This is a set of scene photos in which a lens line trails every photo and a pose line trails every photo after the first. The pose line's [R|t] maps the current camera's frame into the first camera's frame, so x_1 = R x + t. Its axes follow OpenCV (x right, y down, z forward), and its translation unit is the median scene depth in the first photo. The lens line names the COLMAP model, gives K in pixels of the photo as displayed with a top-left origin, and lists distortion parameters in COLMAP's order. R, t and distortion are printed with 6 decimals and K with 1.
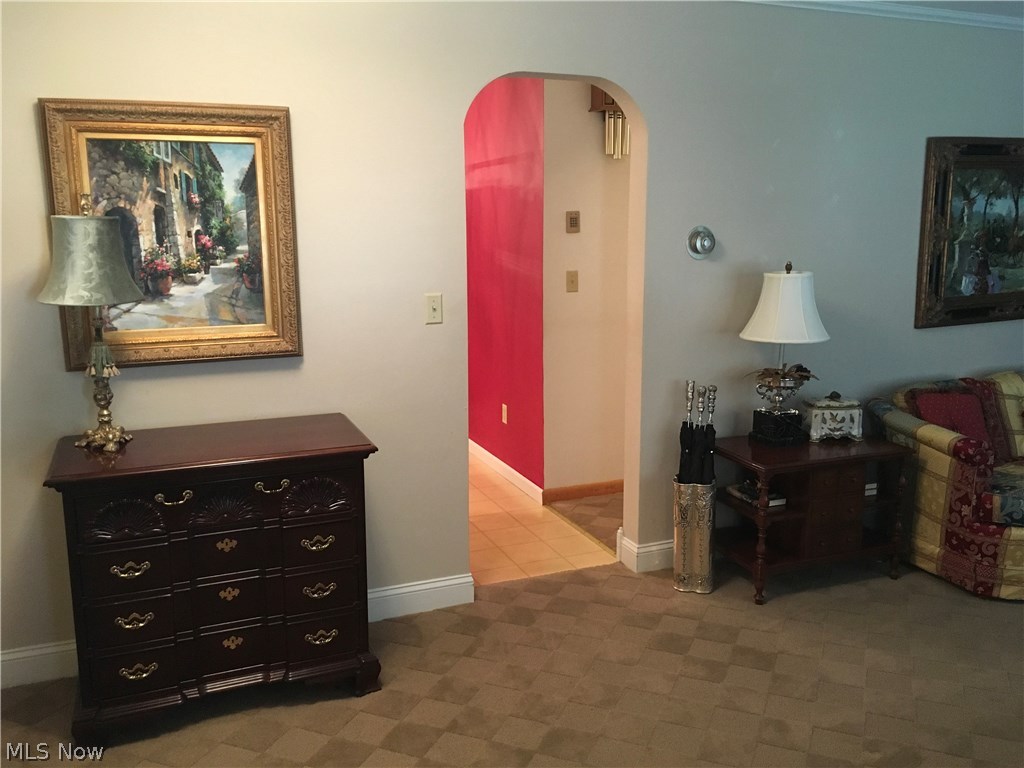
lens RADIAL K [[878.0, 0, 512.1], [0, 878.0, 383.3], [0, 0, 1]] dist [0.066090, -0.067858]
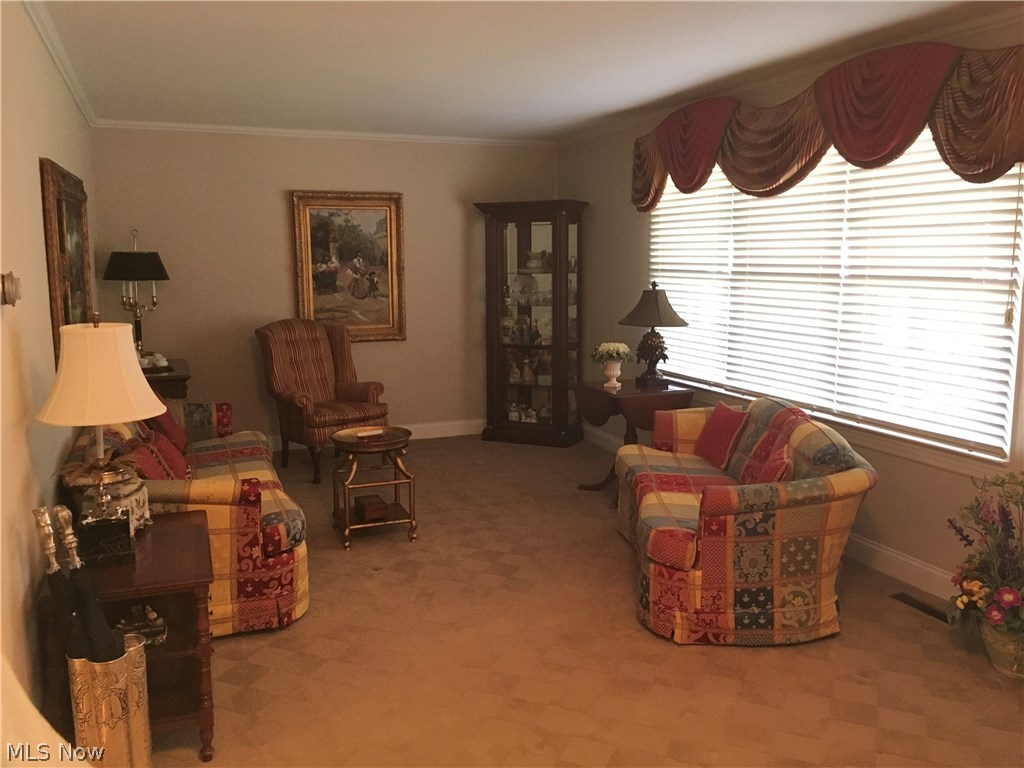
lens RADIAL K [[878.0, 0, 512.1], [0, 878.0, 382.7], [0, 0, 1]] dist [0.066090, -0.067858]
pose [[0.012983, -0.141311, 0.989880, -0.417575], [0.185762, 0.973071, 0.136475, -0.117319], [-0.982509, 0.182110, 0.038883, 0.657788]]
